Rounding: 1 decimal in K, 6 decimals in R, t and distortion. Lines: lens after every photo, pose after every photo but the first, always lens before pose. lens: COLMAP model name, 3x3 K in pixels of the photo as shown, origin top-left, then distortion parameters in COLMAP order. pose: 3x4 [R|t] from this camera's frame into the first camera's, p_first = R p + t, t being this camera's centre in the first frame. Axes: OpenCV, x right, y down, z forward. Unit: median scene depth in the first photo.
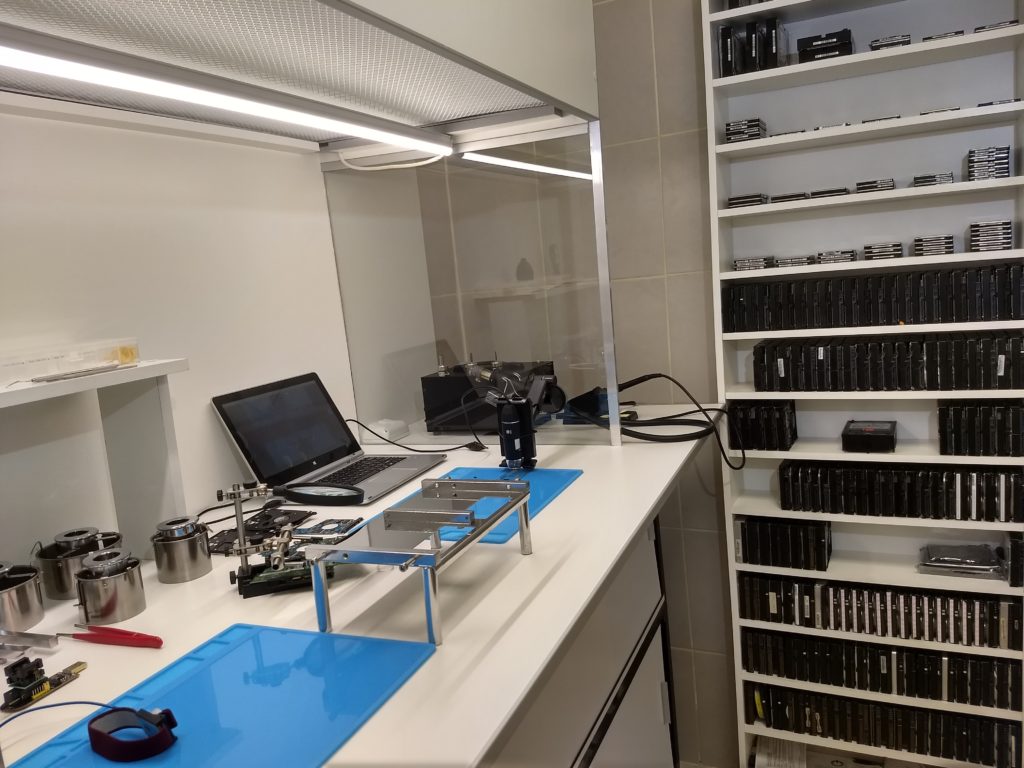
lens RADIAL K [[804.8, 0, 512.0], [0, 804.8, 384.0], [0, 0, 1]] dist [0.145156, -0.247870]
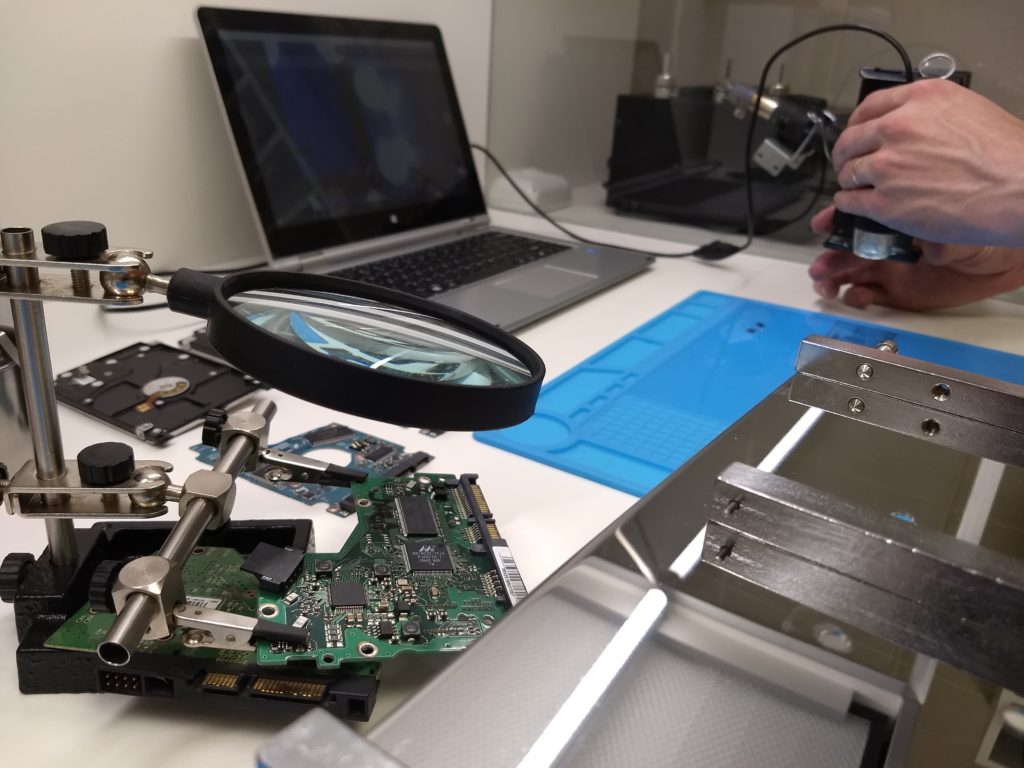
lens RADIAL K [[804.8, 0, 512.0], [0, 804.8, 384.0], [0, 0, 1]] dist [0.145156, -0.247870]
pose [[0.975598, 0.204854, -0.079019, -0.101381], [-0.177945, 0.948514, 0.262024, 0.043619], [0.128627, -0.241569, 0.961821, 0.449383]]
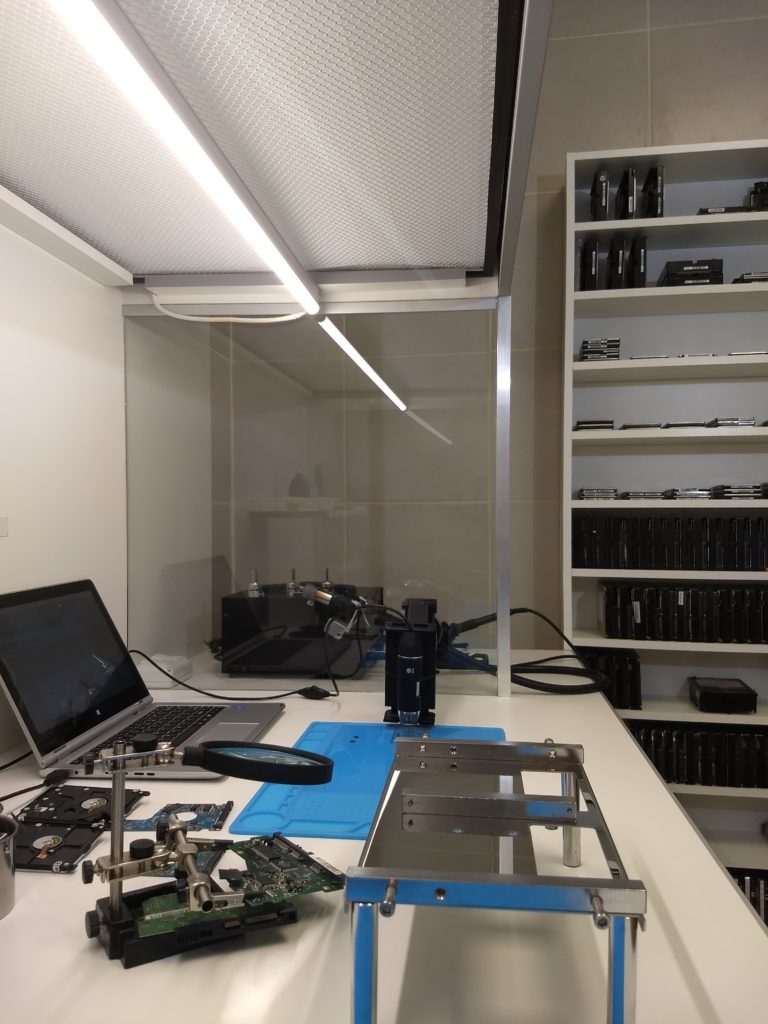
lens RADIAL K [[804.8, 0, 384.0], [0, 804.8, 512.0], [0, 0, 1]] dist [0.145156, -0.247870]
pose [[0.955715, 0.088979, 0.280519, -0.193536], [-0.043906, 0.985640, -0.163053, 0.029963], [-0.290999, 0.143516, 0.945898, 0.235067]]
